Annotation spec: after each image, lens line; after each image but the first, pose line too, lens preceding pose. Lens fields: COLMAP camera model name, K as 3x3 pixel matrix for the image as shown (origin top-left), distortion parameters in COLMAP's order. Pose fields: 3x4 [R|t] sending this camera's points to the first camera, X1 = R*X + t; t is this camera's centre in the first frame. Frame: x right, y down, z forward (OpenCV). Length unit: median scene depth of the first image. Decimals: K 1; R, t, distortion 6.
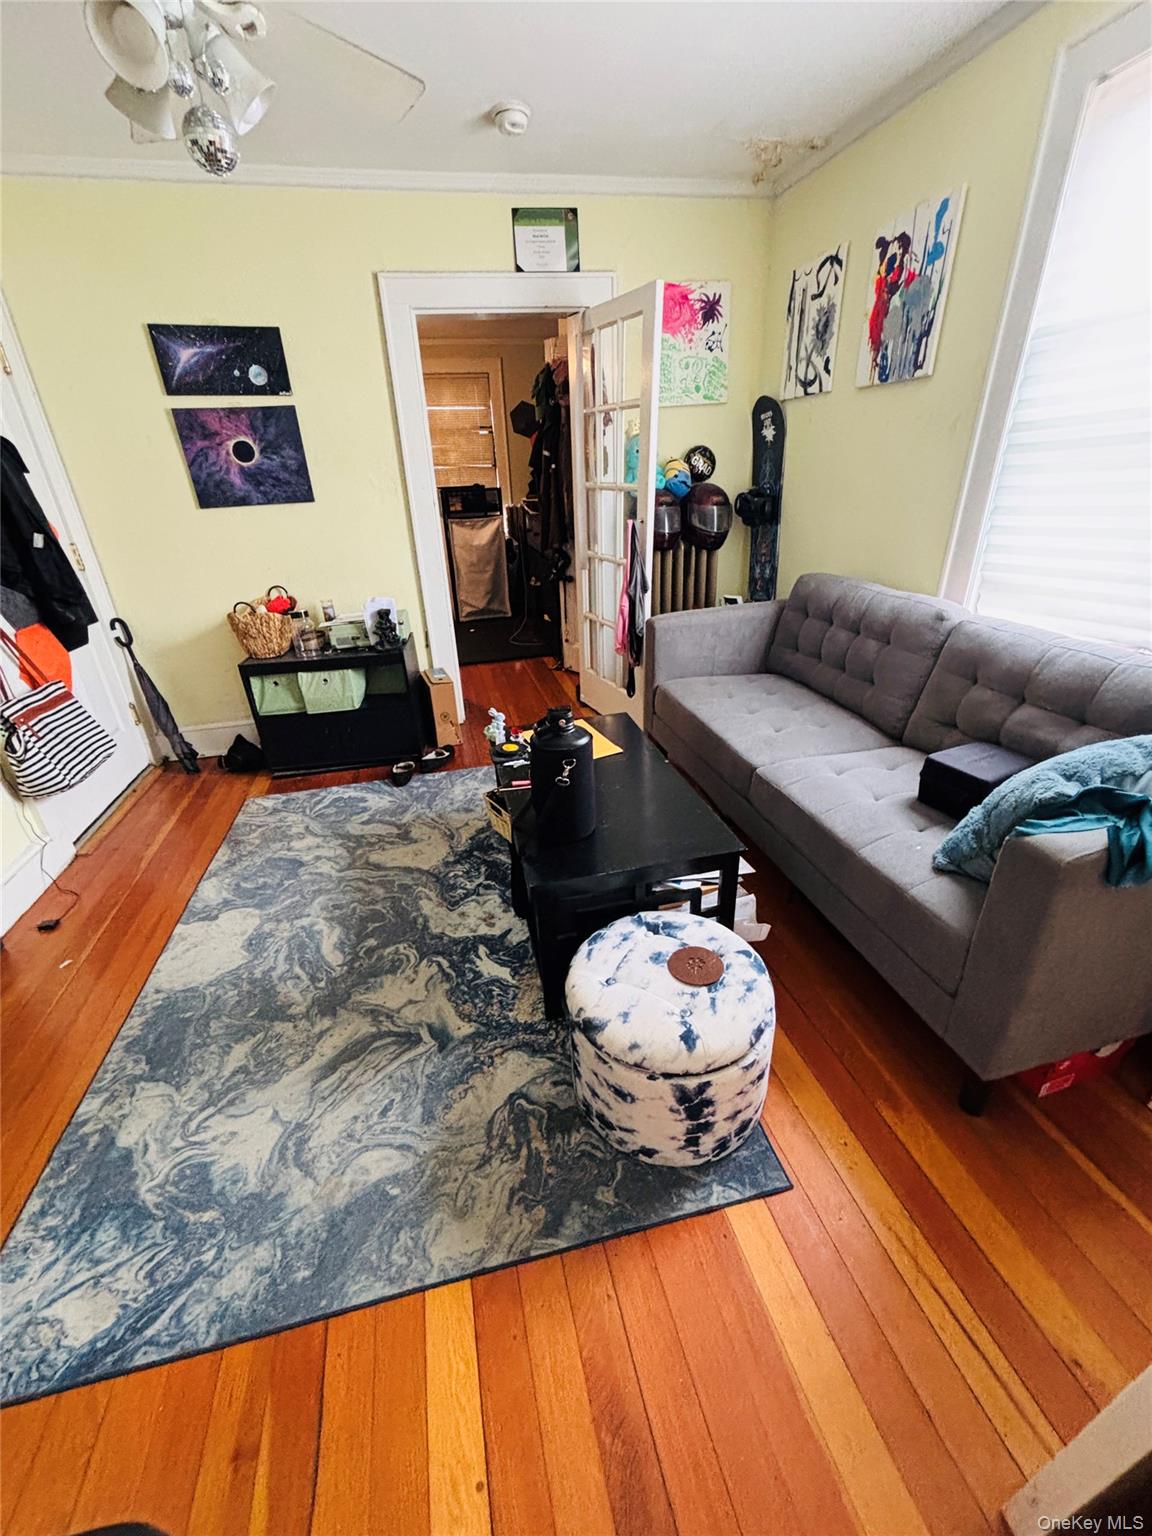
lens RADIAL K [[618.1, 0, 573.0], [0, 618.1, 765.9], [0, 0, 1]] dist [-0.000507, 0.000320]
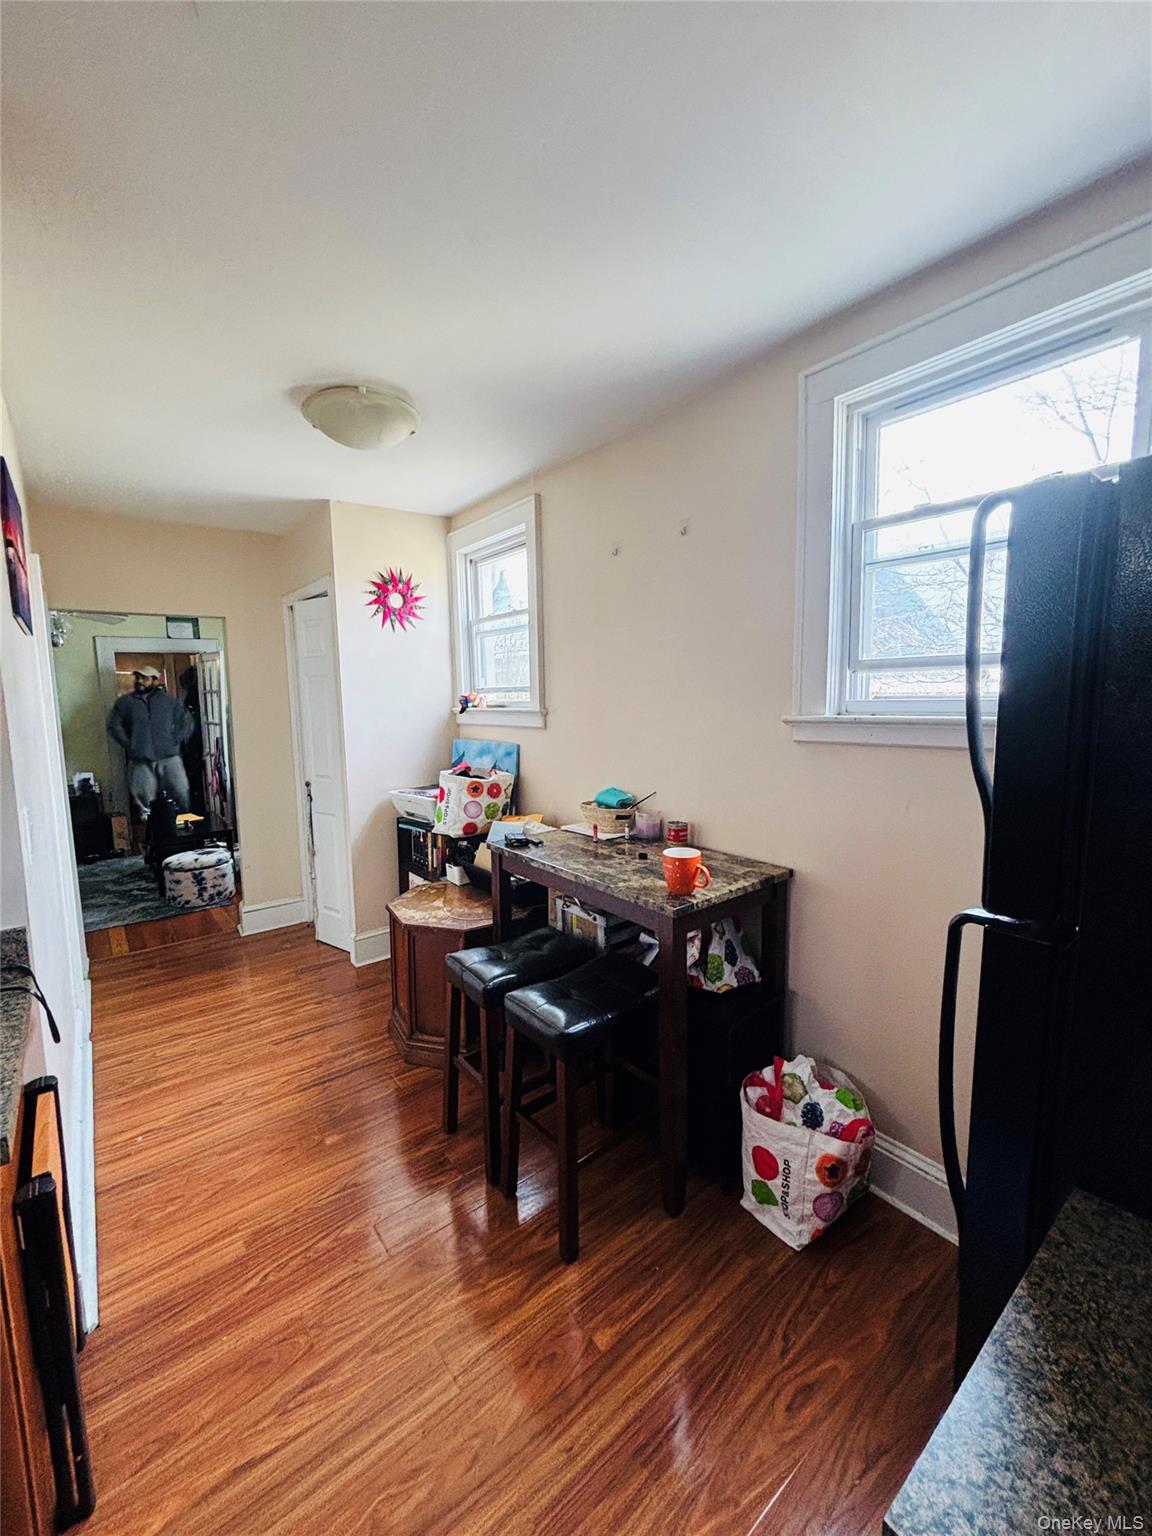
lens RADIAL K [[618.1, 0, 577.1], [0, 618.1, 770.5], [0, 0, 1]] dist [-0.000507, 0.000320]
pose [[0.903487, -0.026003, 0.427825, 0.390449], [0.166995, 0.940637, -0.295492, 0.813395], [-0.394744, 0.338418, 0.854196, -1.902920]]
